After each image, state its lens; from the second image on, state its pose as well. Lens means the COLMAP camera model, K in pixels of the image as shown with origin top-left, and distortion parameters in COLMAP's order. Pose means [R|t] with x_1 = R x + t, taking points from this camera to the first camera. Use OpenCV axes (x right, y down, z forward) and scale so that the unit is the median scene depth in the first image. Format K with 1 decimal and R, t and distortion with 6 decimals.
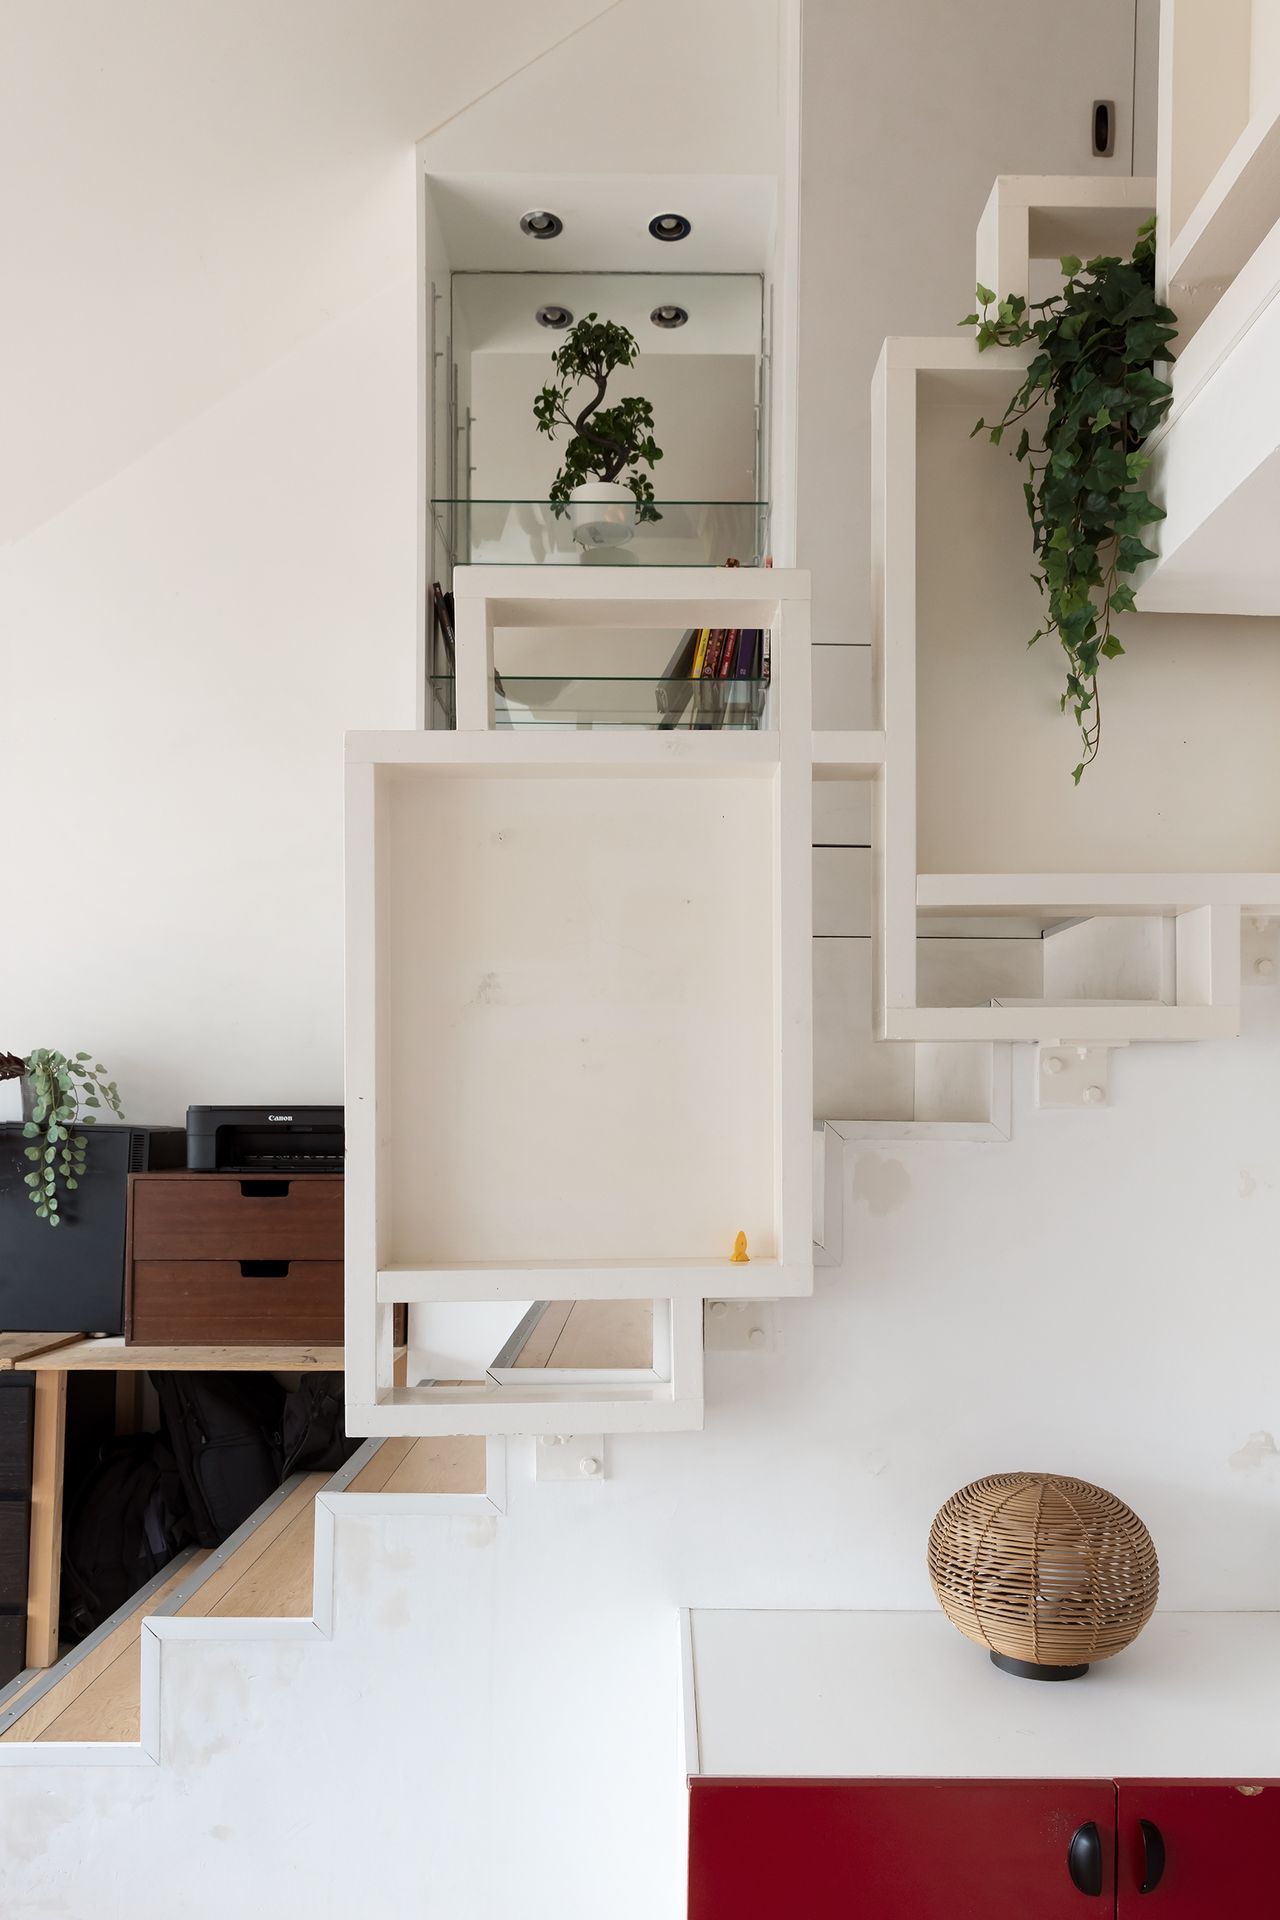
lens RADIAL K [[1373.8, 0, 688.4], [0, 1373.8, 959.5], [0, 0, 1]] dist [0.053882, 0.002080]
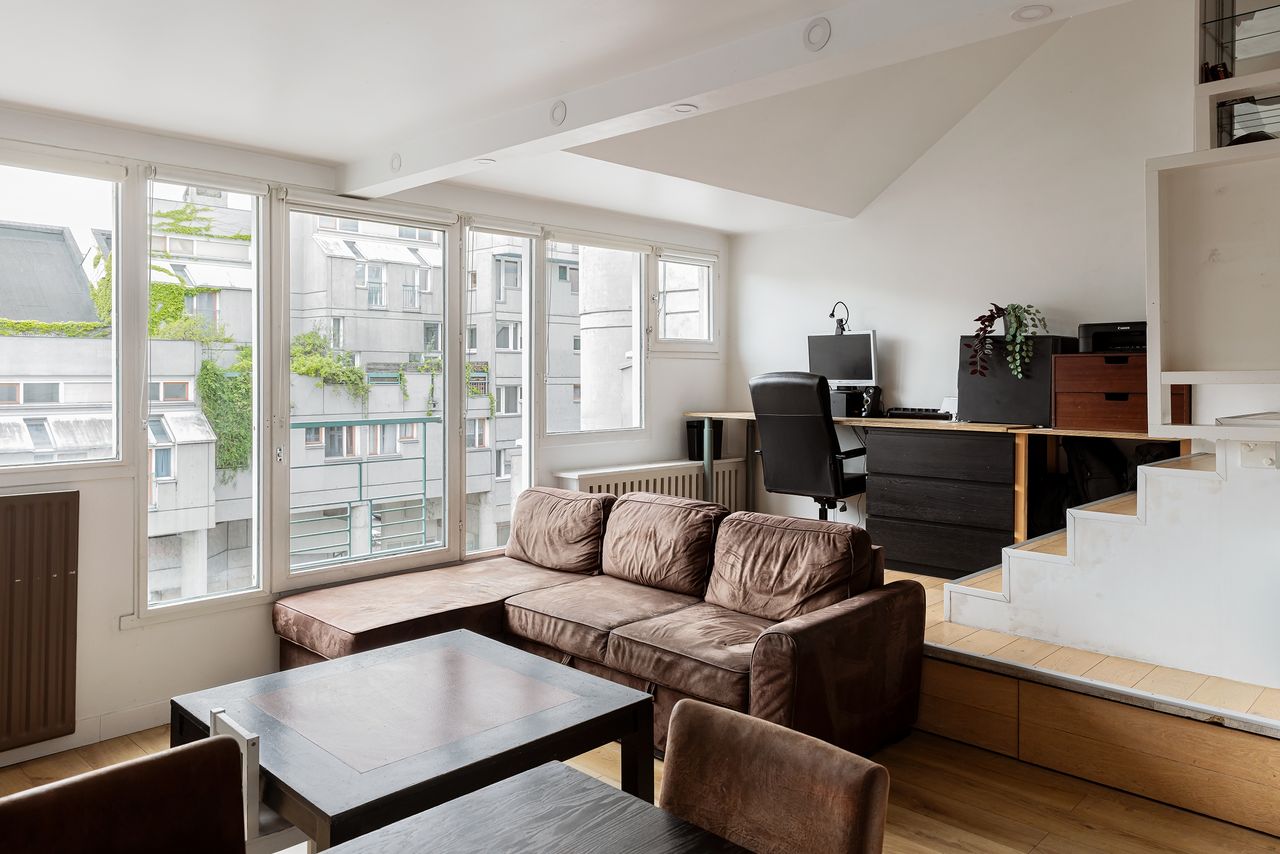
lens RADIAL K [[915.8, 0, 640.0], [0, 915.8, 427.0], [0, 0, 1]] dist [0.053882, 0.002080]
pose [[0.709300, 0.043059, -0.703590, 0.192197], [0.075020, 0.987853, 0.136084, 0.012043], [0.700903, -0.149307, 0.697454, -0.553470]]
